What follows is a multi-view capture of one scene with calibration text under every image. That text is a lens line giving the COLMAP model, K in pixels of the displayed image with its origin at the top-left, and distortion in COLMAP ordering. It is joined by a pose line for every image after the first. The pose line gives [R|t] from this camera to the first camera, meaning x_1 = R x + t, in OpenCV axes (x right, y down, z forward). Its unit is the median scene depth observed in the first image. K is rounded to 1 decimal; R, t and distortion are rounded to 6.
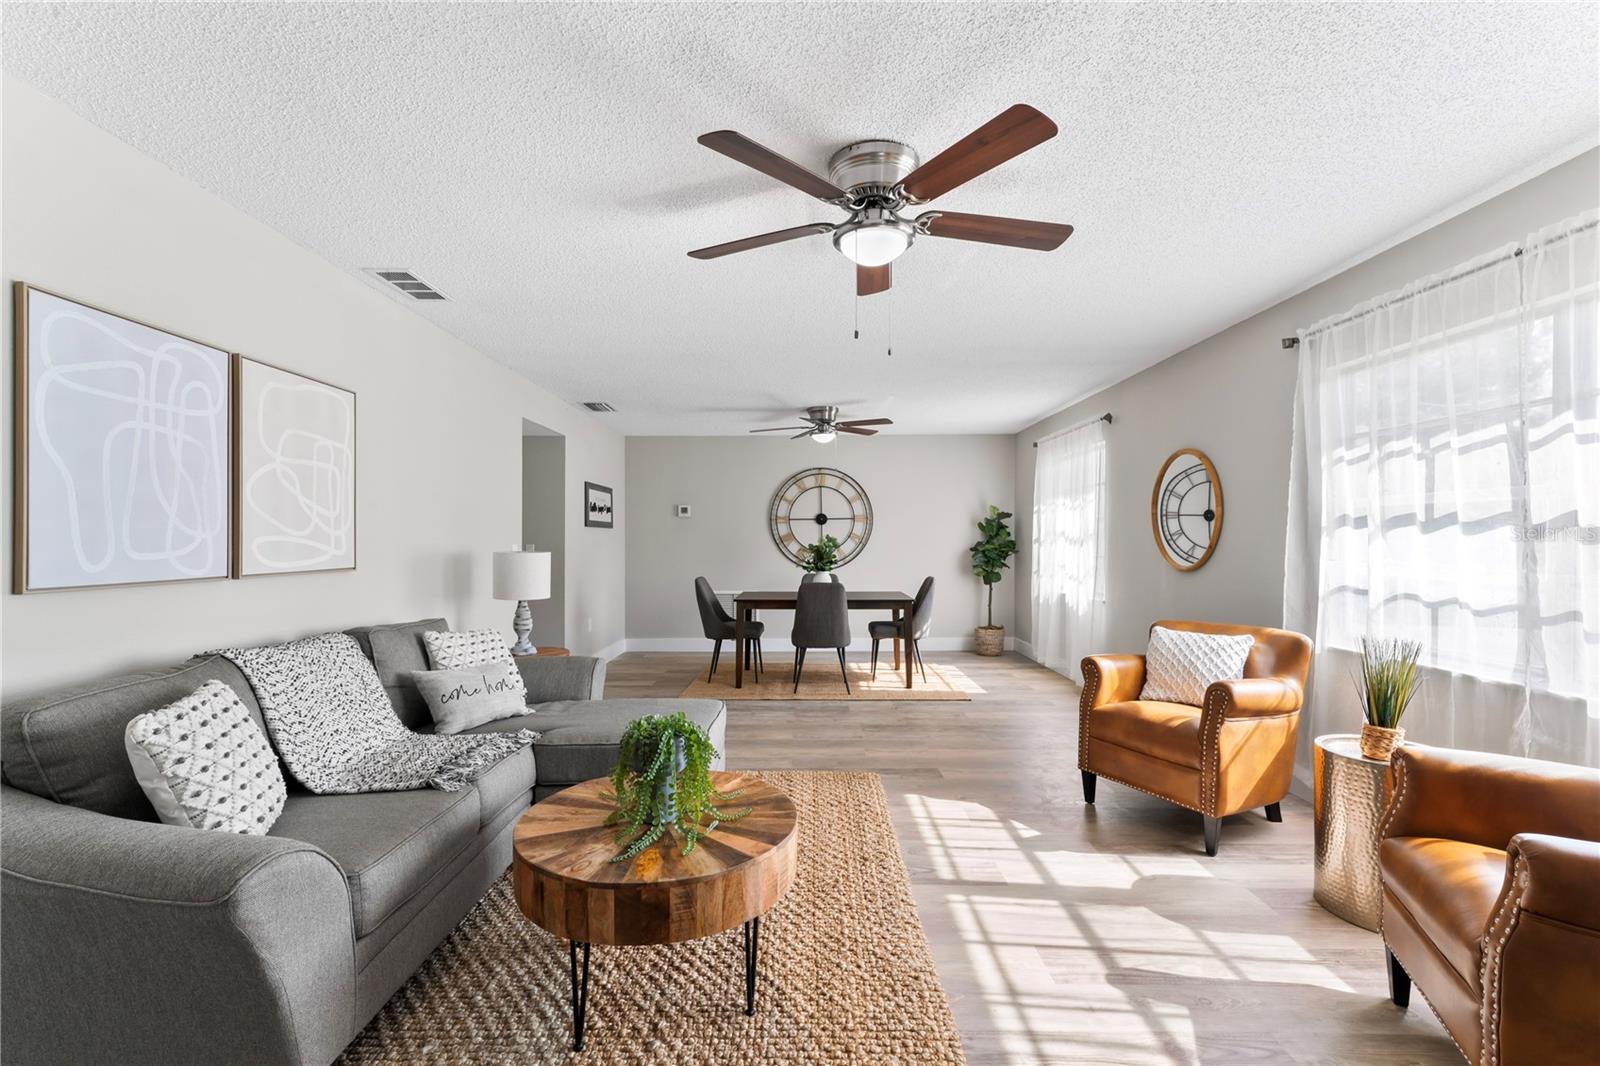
lens RADIAL K [[705.9, 0, 798.9], [0, 705.9, 540.0], [0, 0, 1]] dist [0.000204, 0.000072]
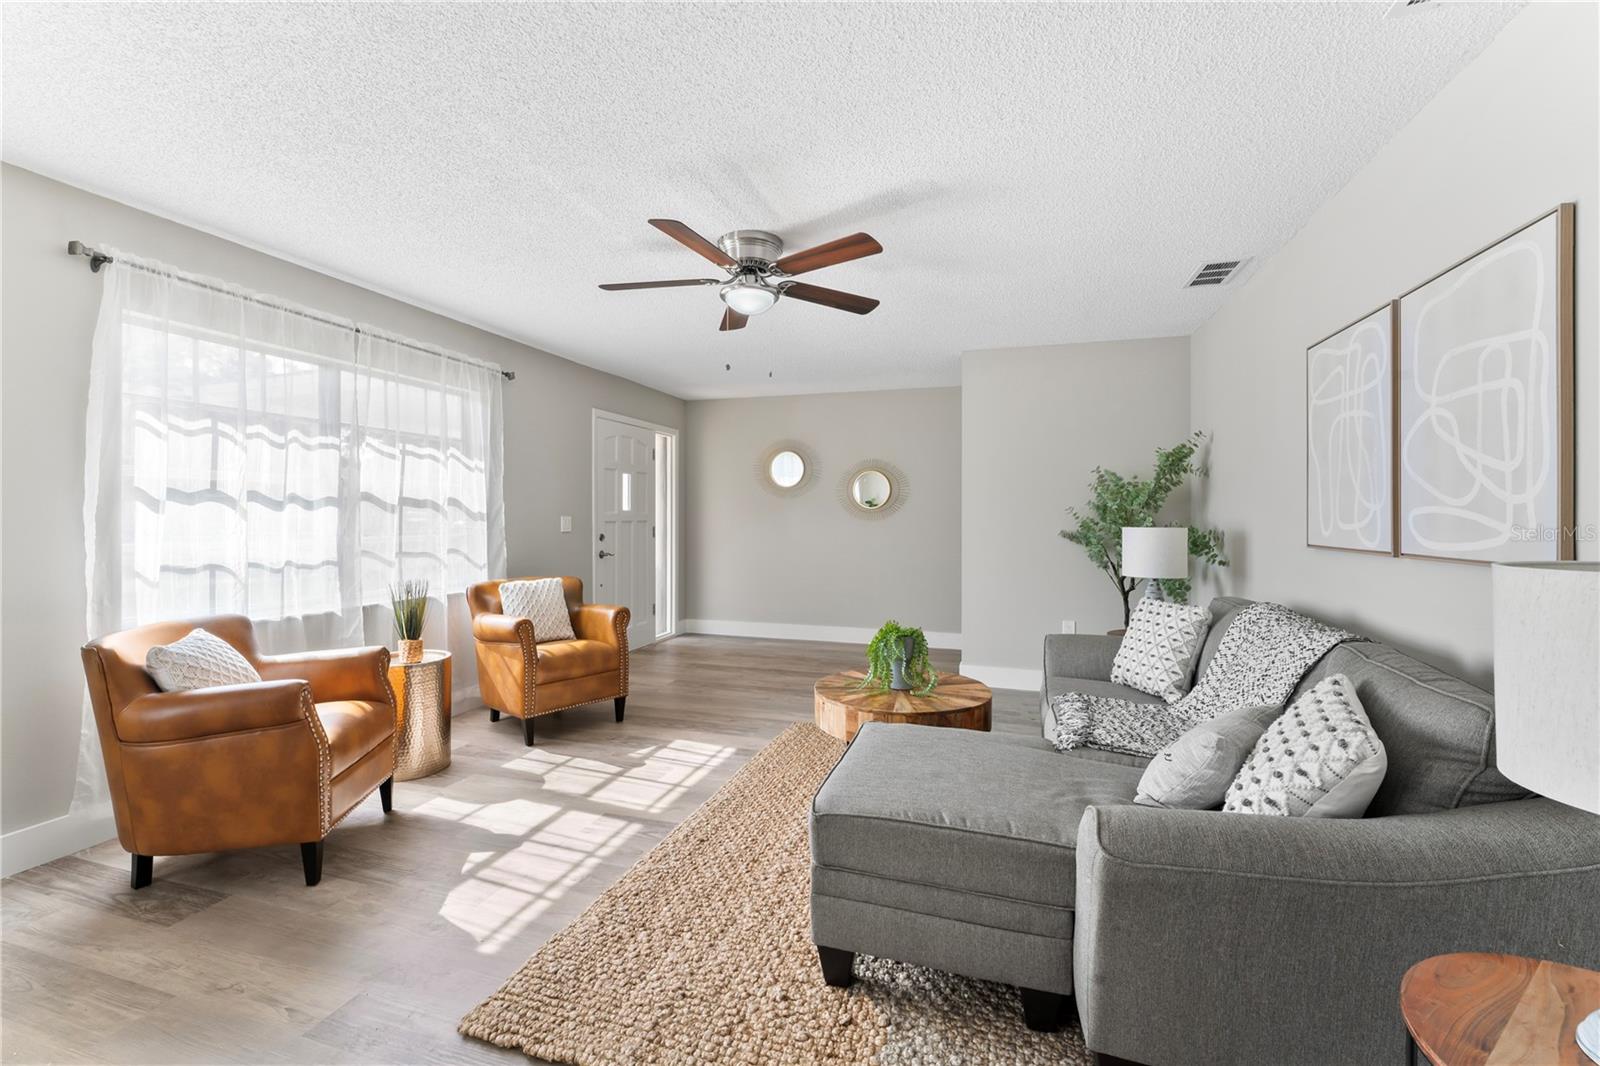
lens RADIAL K [[694.9, 0, 789.0], [0, 694.9, 513.3], [0, 0, 1]] dist [-0.000872, -0.000476]
pose [[-0.954916, 0.001045, 0.296875, -0.267409], [0.000445, 0.999998, -0.002087, 0.002160], [-0.296877, -0.001860, -0.954914, 1.628161]]
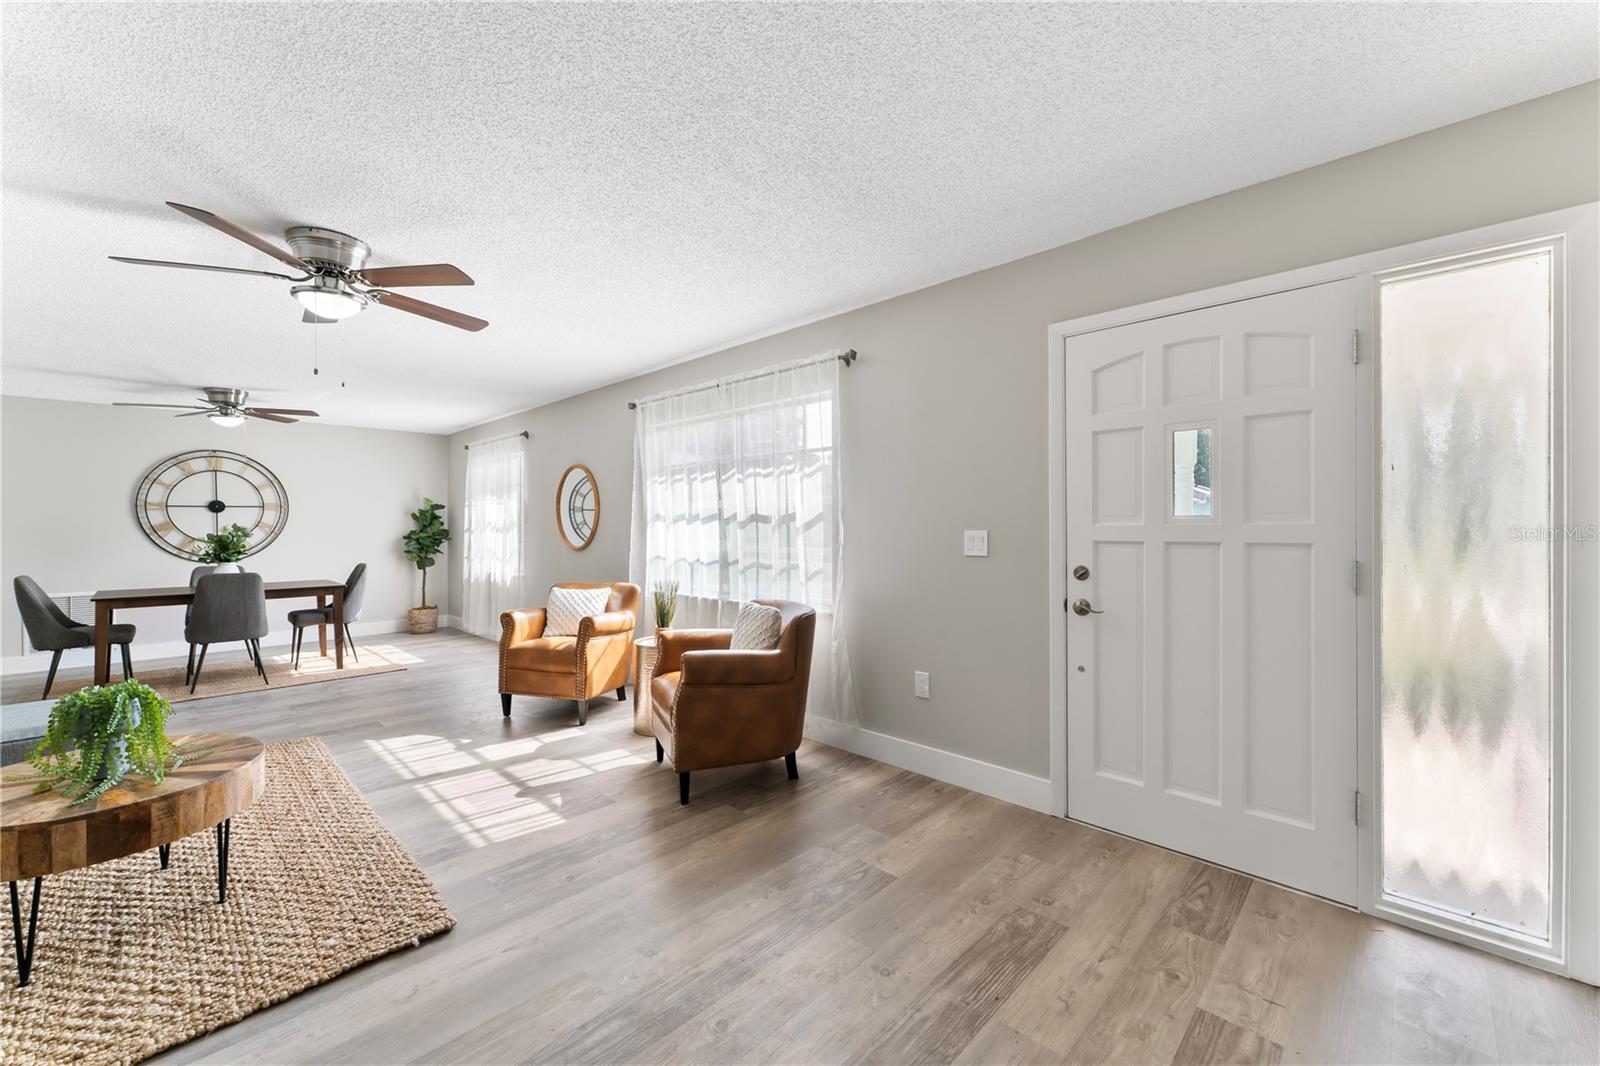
lens RADIAL K [[638.1, 0, 794.1], [0, 638.1, 531.1], [0, 0, 1]] dist [0.000080, 0.000002]
pose [[0.701213, -0.005218, 0.712933, -0.106717], [0.002916, 0.999986, 0.004450, 0.002099], [-0.712946, -0.001041, 0.701218, -0.350609]]
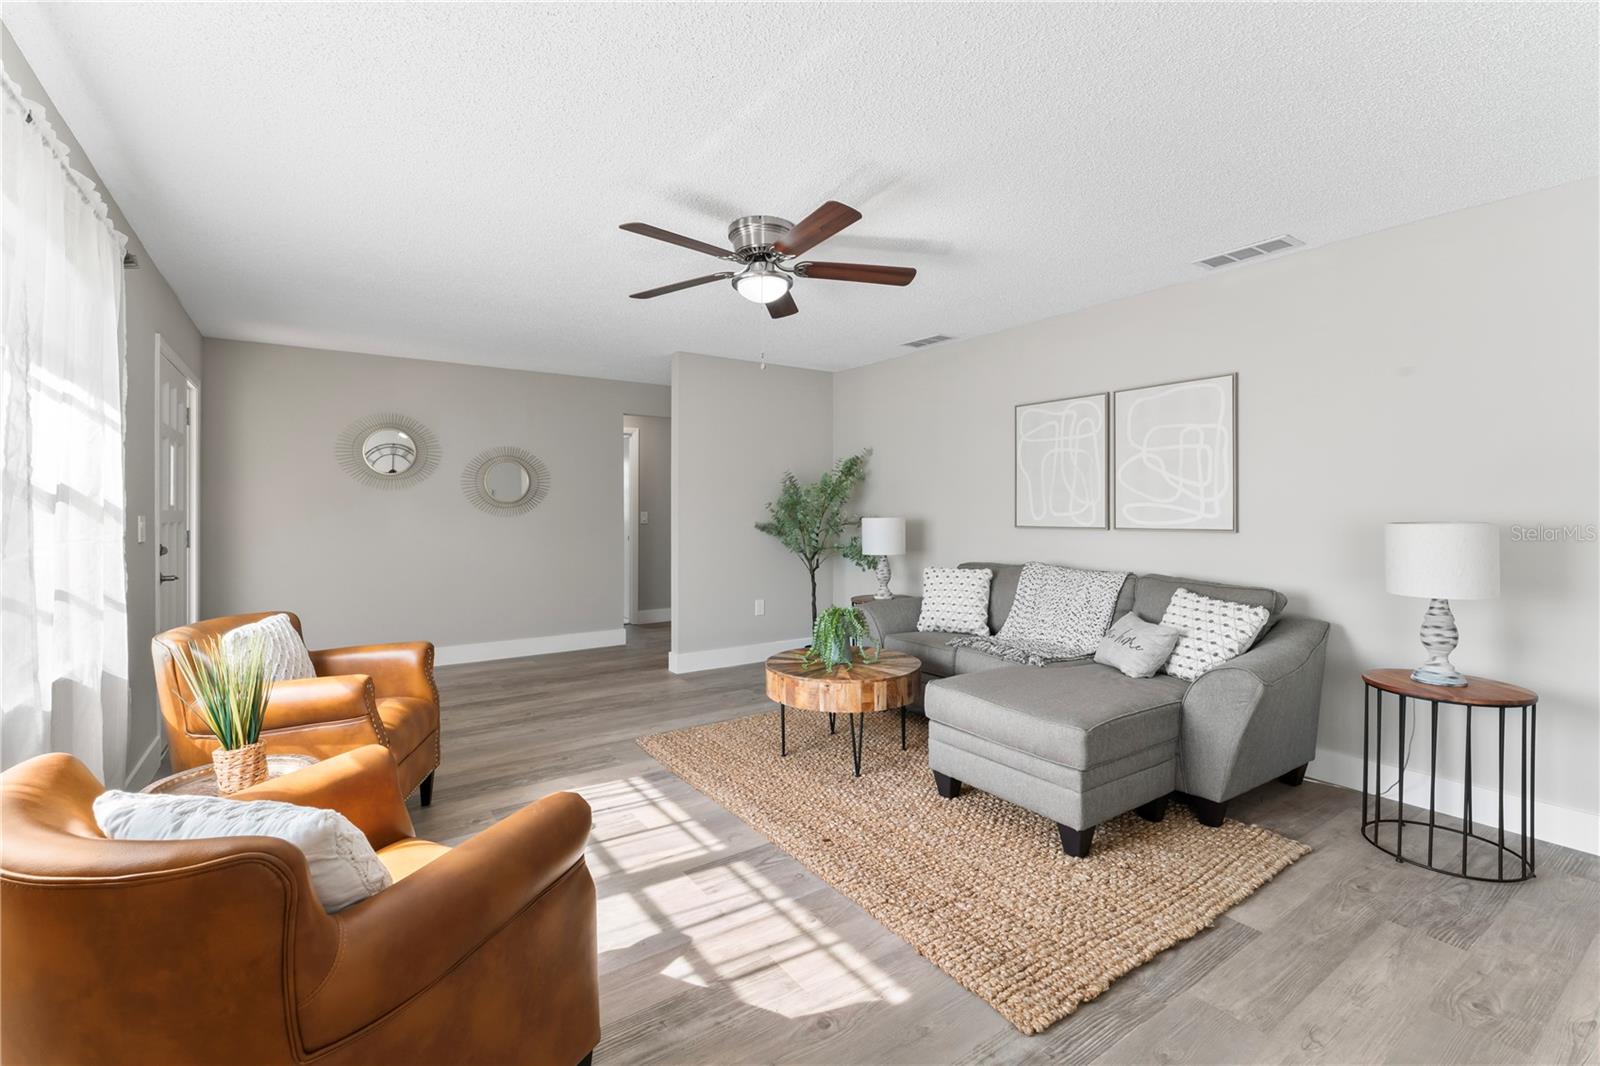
lens RADIAL K [[706.1, 0, 809.2], [0, 706.1, 504.2], [0, 0, 1]] dist [0.000303, 0.000033]
pose [[-0.812680, 0.001363, -0.582708, 0.575446], [0.005529, 0.999970, -0.005372, 0.000508], [0.582683, -0.007587, -0.812664, 1.531091]]
